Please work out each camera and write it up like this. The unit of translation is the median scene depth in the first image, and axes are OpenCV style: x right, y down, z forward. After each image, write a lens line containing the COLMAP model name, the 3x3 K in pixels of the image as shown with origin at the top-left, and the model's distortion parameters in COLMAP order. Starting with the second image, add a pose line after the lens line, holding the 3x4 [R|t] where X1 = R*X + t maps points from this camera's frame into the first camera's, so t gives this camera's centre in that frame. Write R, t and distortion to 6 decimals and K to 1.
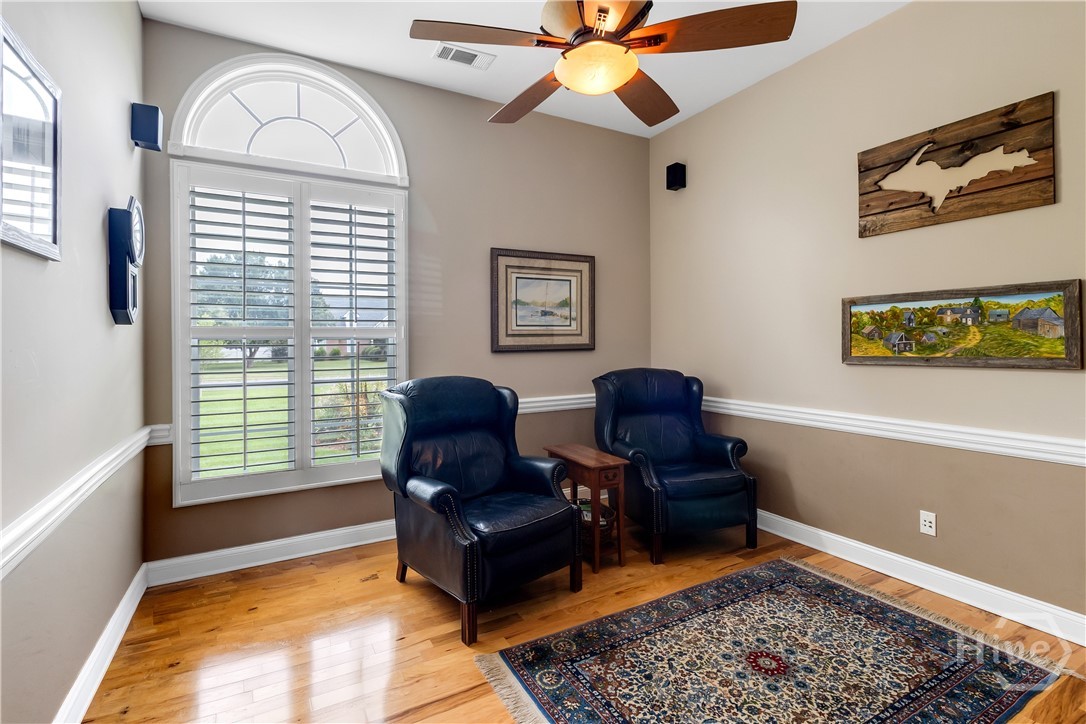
lens RADIAL K [[506.1, 0, 543.5], [0, 506.1, 352.5], [0, 0, 1]] dist [0.002344, 0.001379]
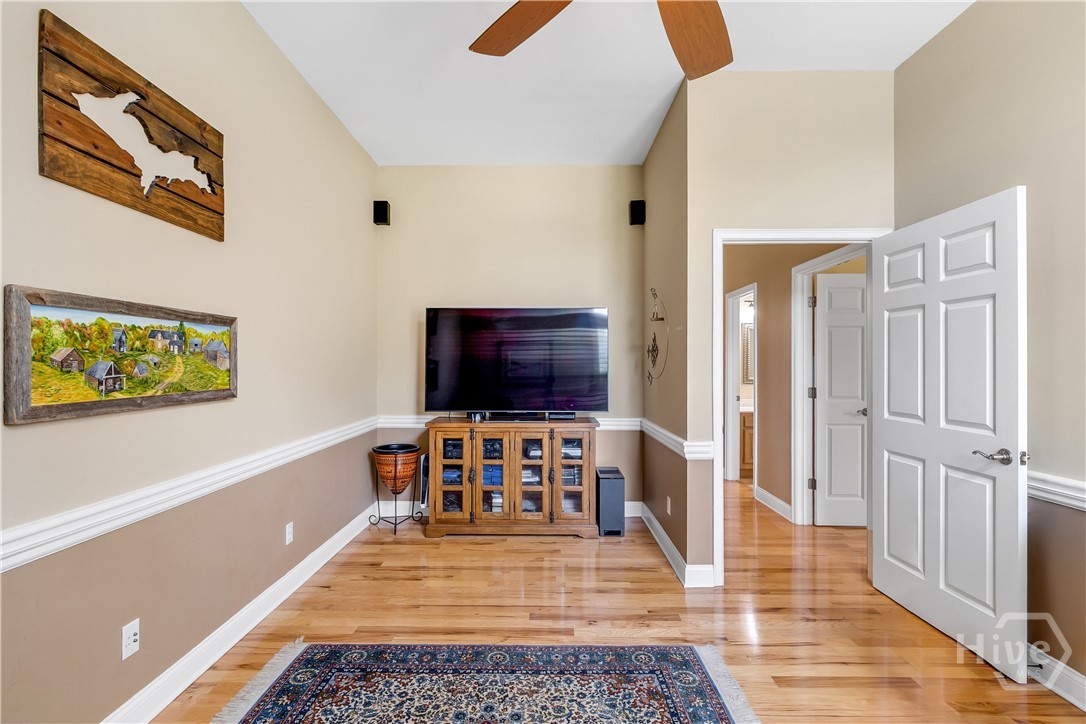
lens RADIAL K [[506.1, 0, 545.6], [0, 506.1, 364.3], [0, 0, 1]] dist [0.002344, 0.001379]
pose [[-0.865119, 0.004934, 0.501543, -0.080751], [0.013416, 0.999821, 0.013305, -0.039721], [-0.501388, 0.018239, -0.865031, 1.371604]]
